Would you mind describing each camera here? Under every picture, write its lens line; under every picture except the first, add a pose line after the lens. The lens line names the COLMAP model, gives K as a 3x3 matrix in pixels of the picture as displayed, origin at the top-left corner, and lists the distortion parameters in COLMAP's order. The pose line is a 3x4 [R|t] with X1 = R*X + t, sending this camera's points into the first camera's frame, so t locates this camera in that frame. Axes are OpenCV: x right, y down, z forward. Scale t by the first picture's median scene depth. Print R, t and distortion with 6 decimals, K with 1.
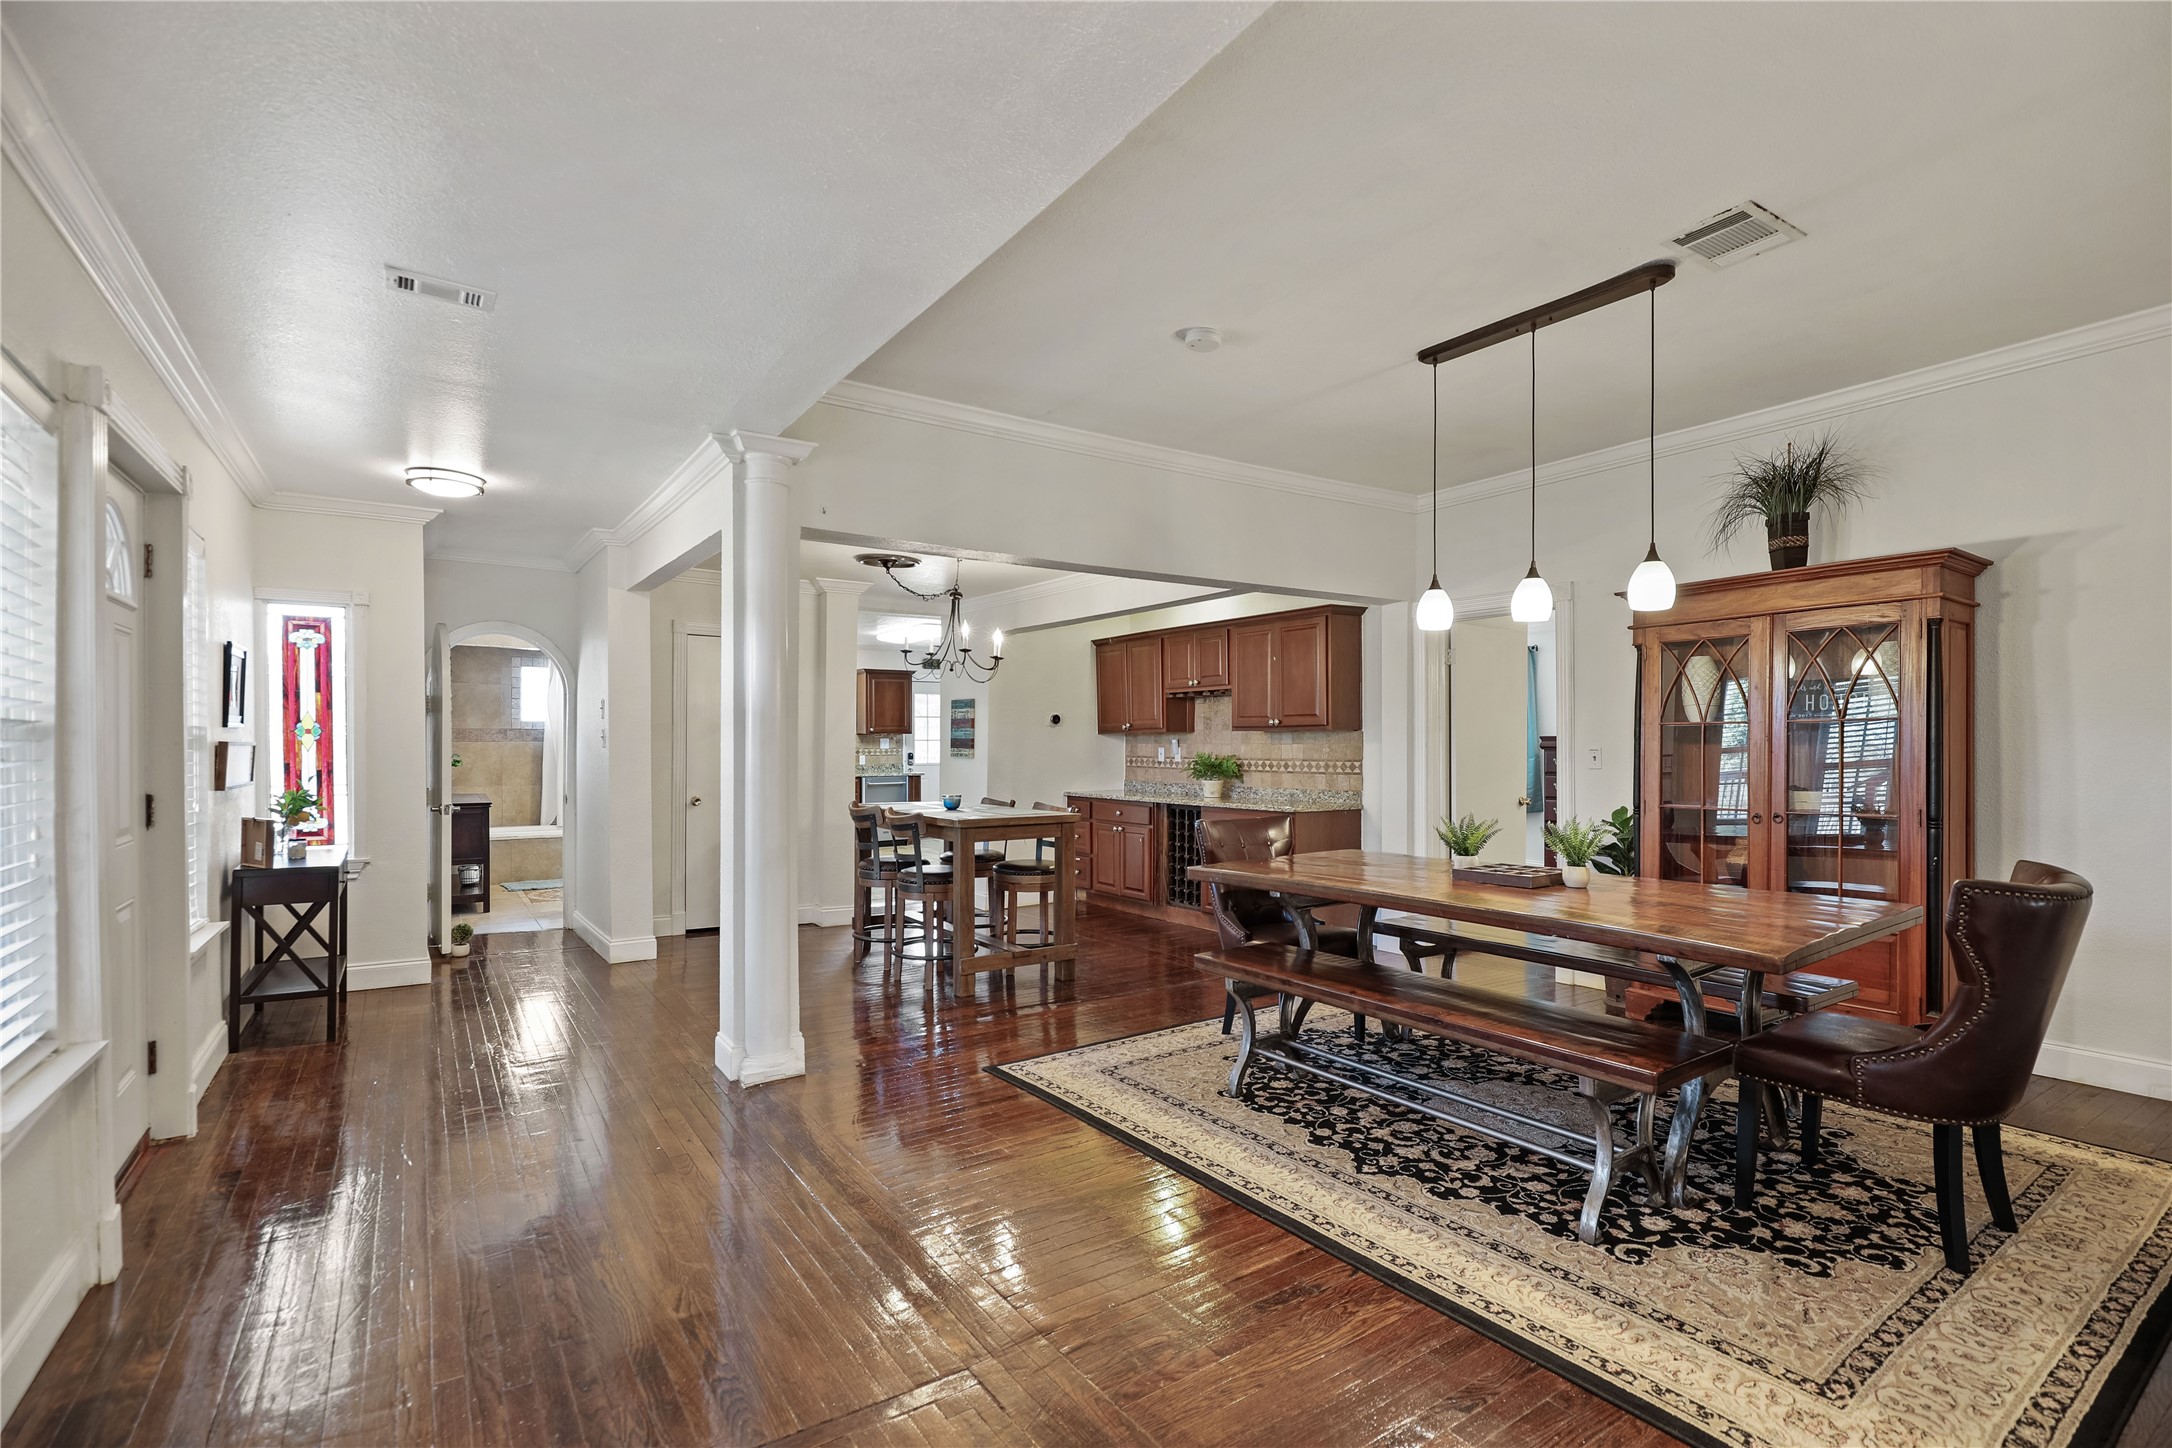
lens RADIAL K [[993.7, 0, 1081.5], [0, 993.7, 735.8], [0, 0, 1]] dist [0.015756, 0.000192]
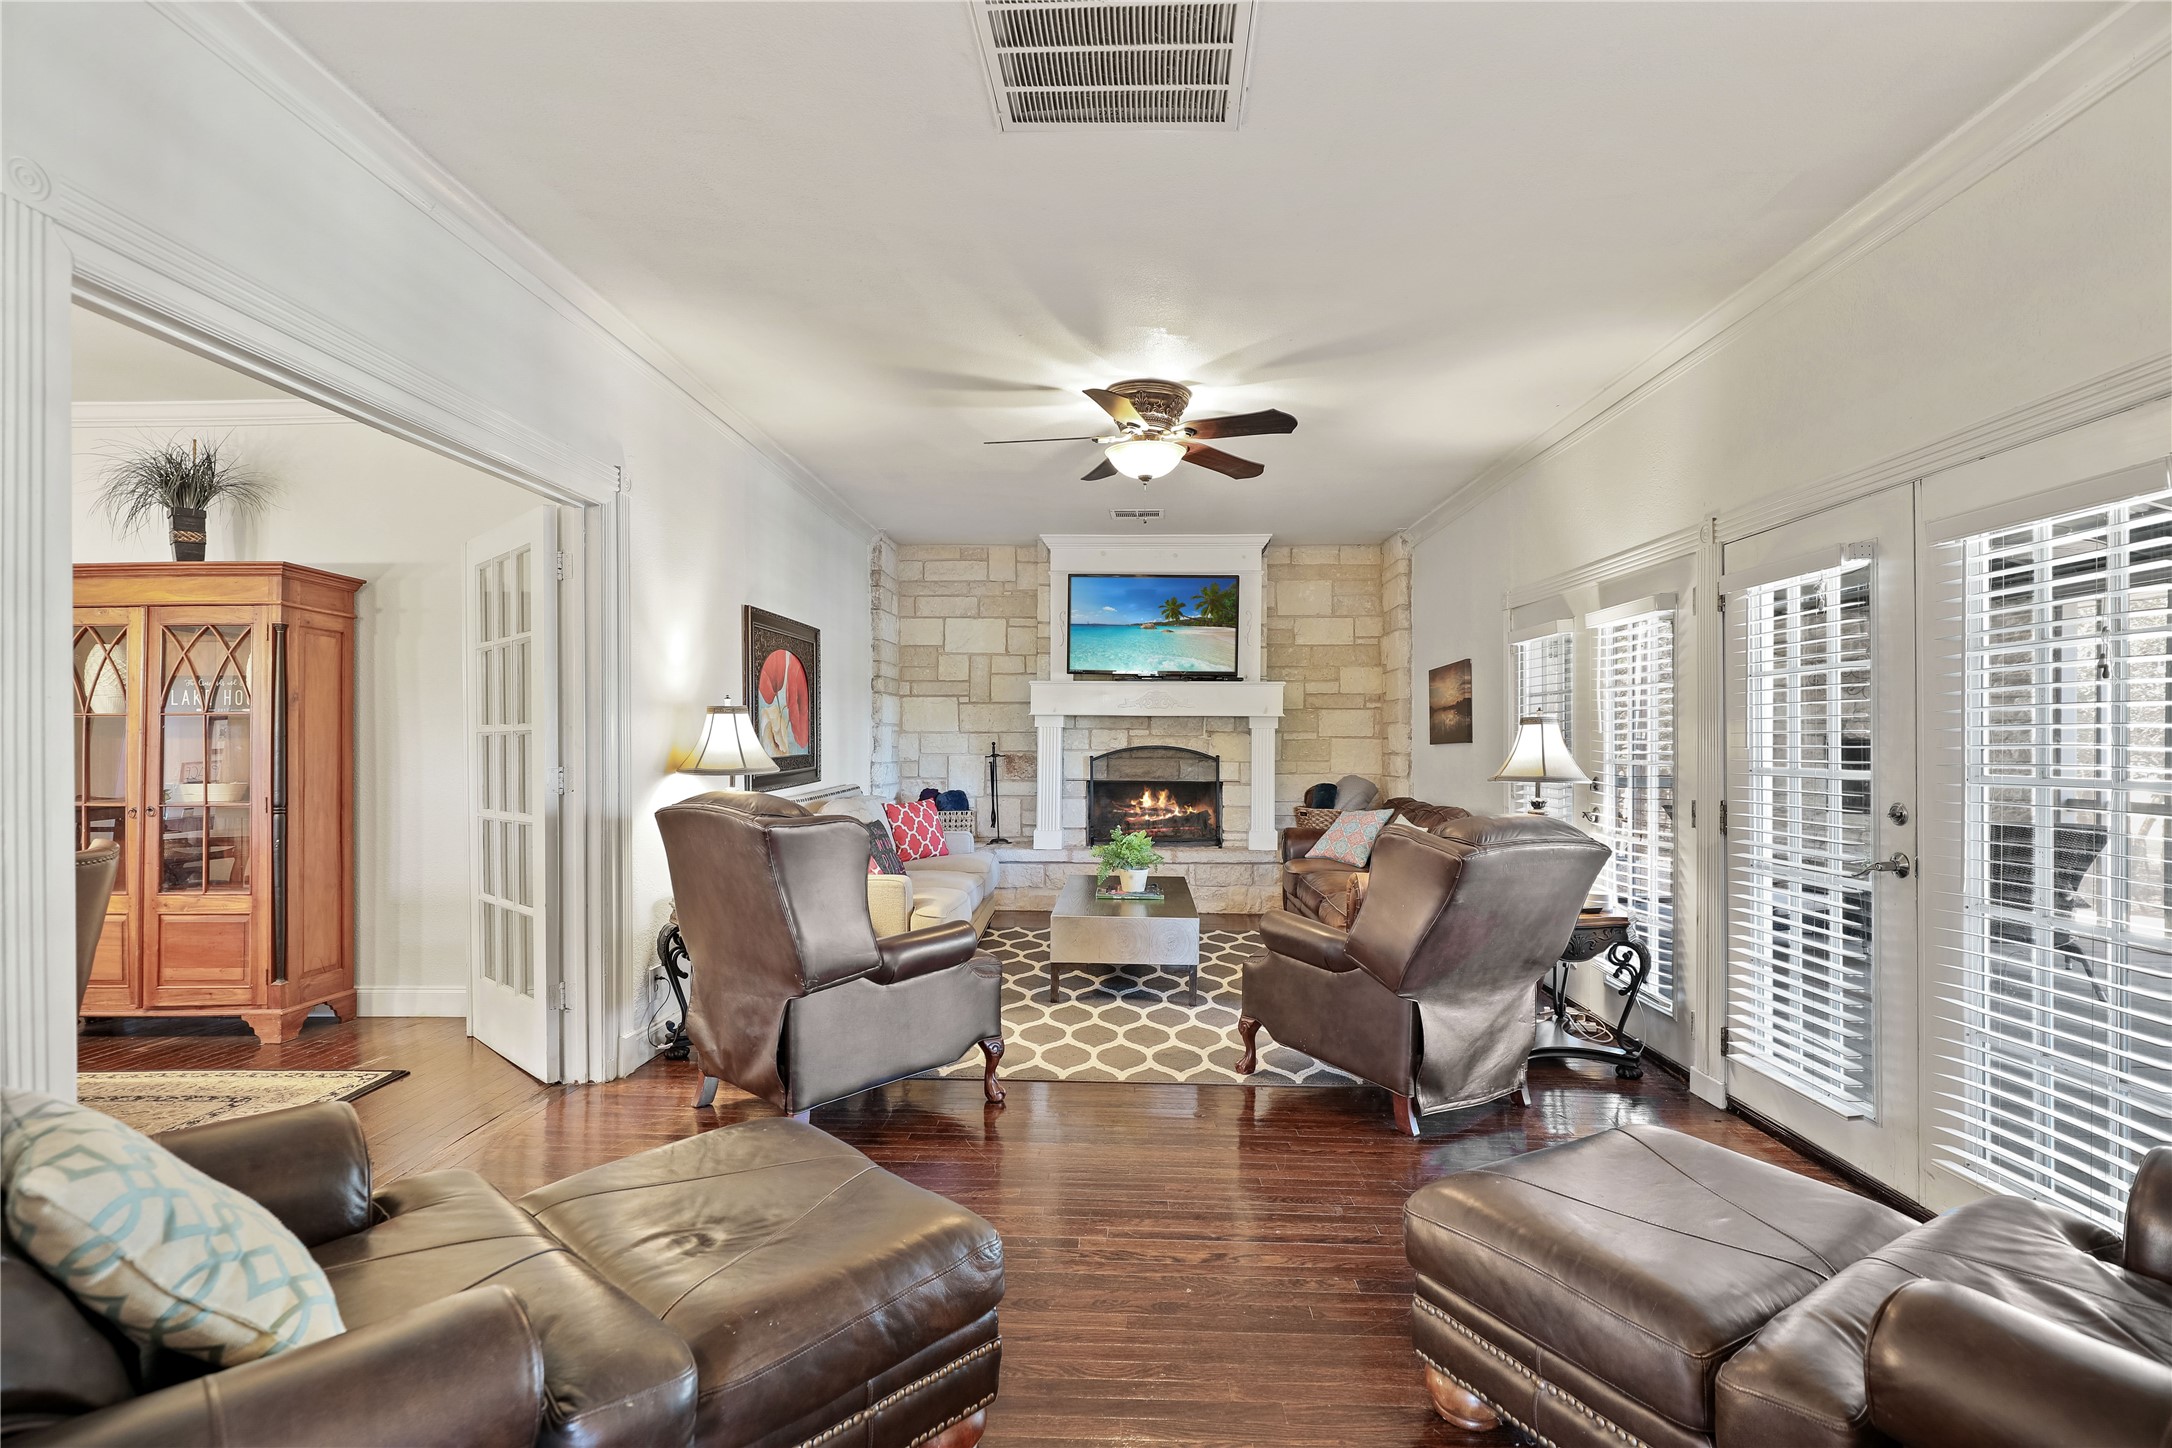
lens RADIAL K [[993.7, 0, 1090.9], [0, 993.7, 741.0], [0, 0, 1]] dist [0.015756, 0.000192]
pose [[0.600288, 0.001345, 0.799783, 0.479999], [-0.008947, 0.999947, 0.005034, -0.001622], [-0.799734, -0.010178, 0.600268, -0.360898]]
